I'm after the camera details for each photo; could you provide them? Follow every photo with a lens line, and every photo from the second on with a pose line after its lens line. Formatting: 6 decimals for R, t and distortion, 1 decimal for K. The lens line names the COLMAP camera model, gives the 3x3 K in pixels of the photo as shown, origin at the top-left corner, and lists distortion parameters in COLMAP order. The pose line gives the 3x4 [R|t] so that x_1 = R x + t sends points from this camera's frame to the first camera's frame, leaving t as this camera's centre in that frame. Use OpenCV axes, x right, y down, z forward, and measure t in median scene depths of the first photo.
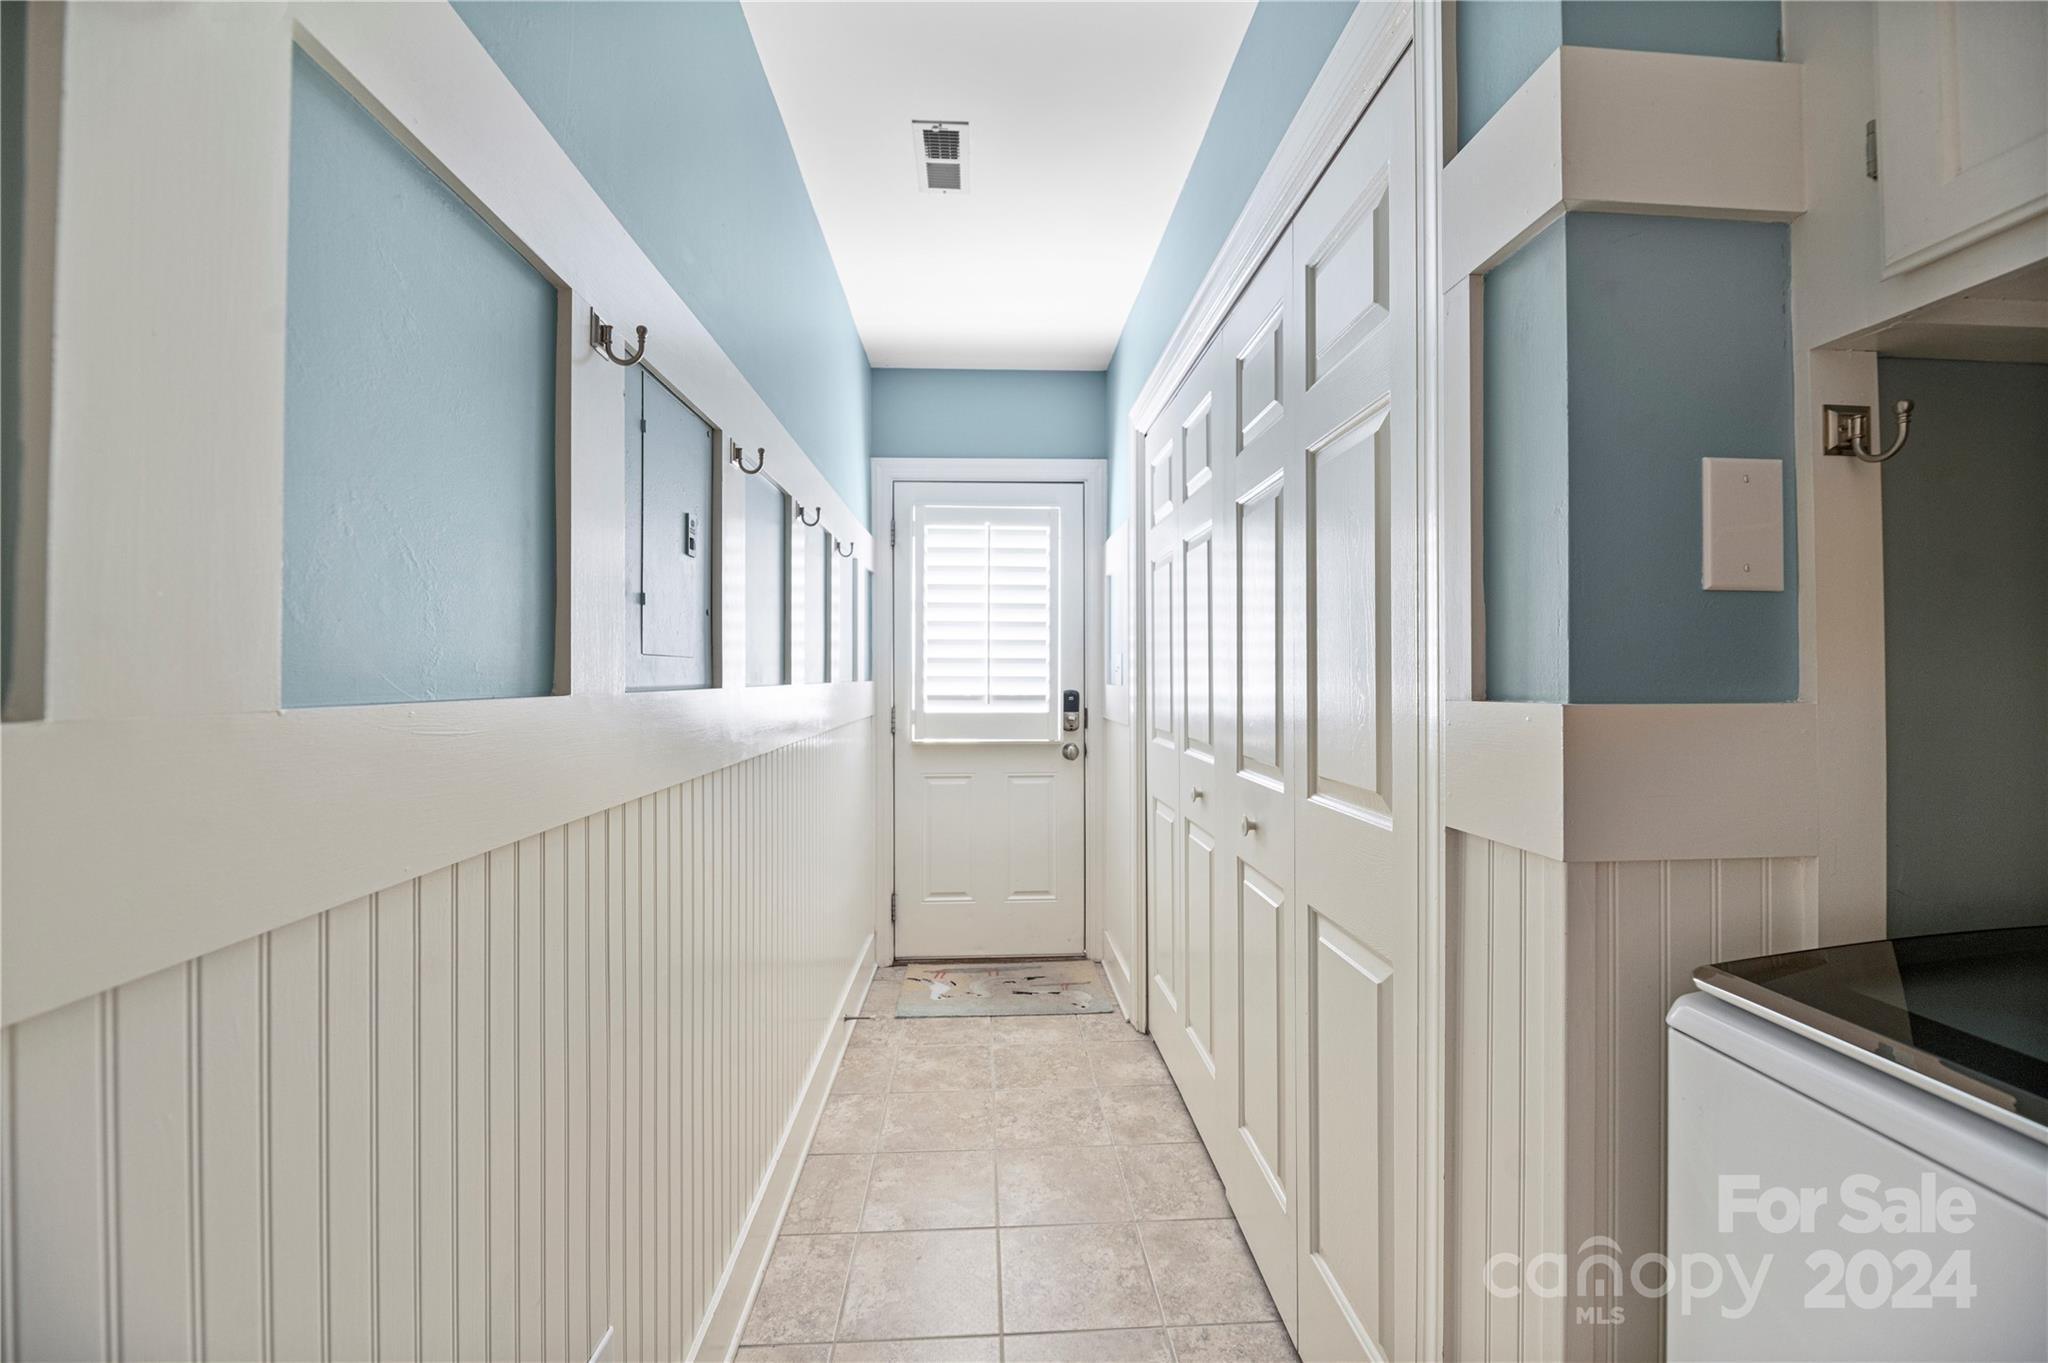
lens RADIAL K [[811.6, 0, 1031.8], [0, 811.6, 675.6], [0, 0, 1]] dist [-0.004485, -0.000714]
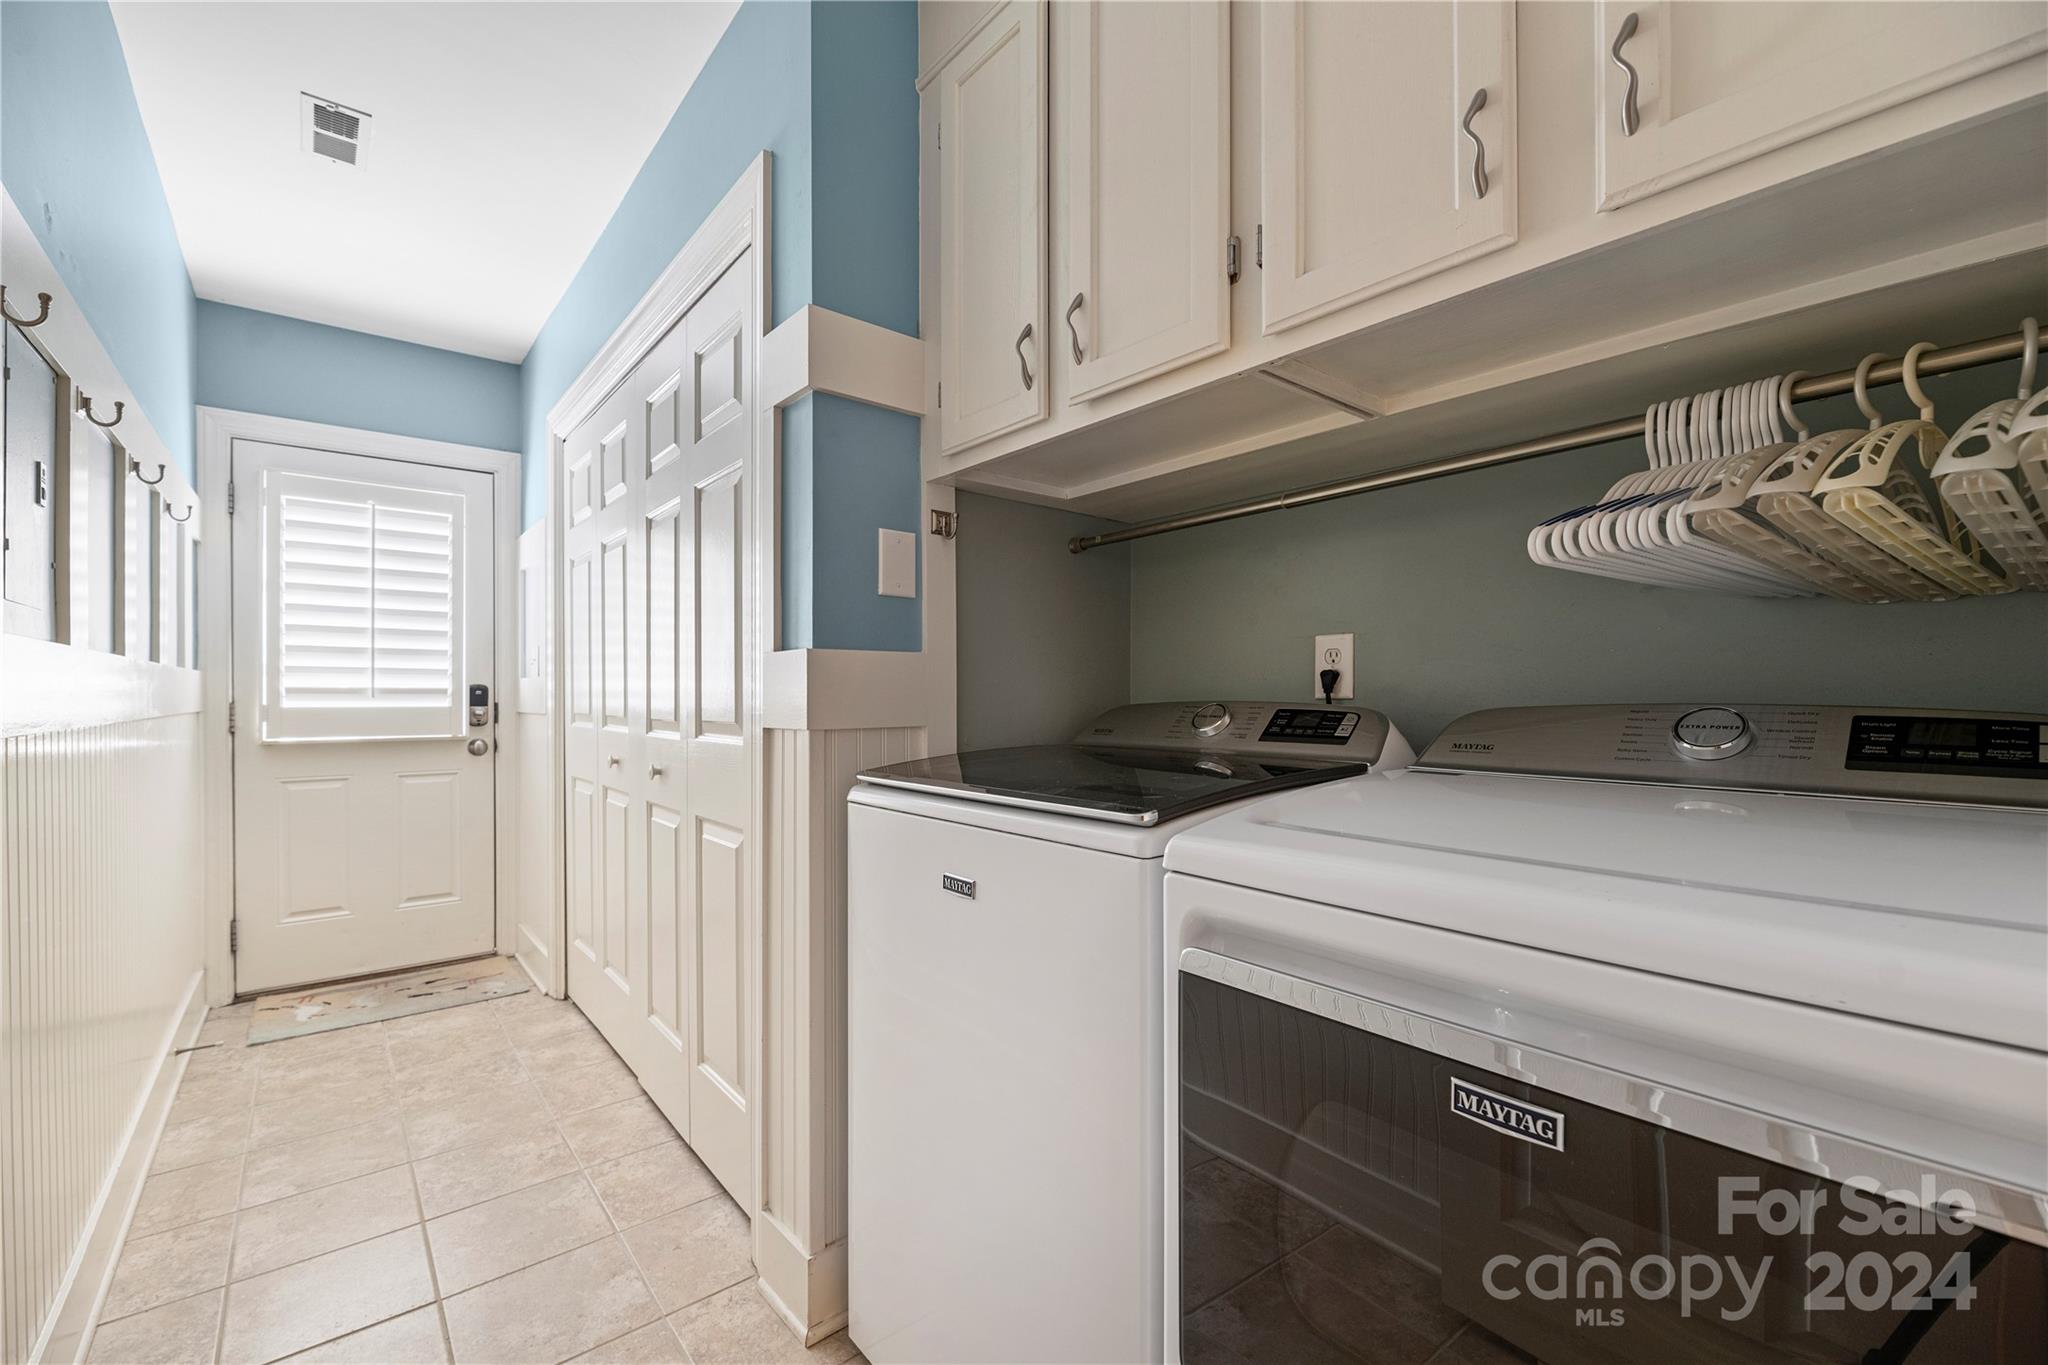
lens RADIAL K [[827.0, 0, 1017.9], [0, 827.0, 691.3], [0, 0, 1]] dist [-0.003219, -0.002502]
pose [[0.801632, 0.000037, 0.597818, -0.045915], [0.002255, 0.999993, -0.003085, 0.056682], [-0.597814, 0.003821, 0.801626, -0.339304]]
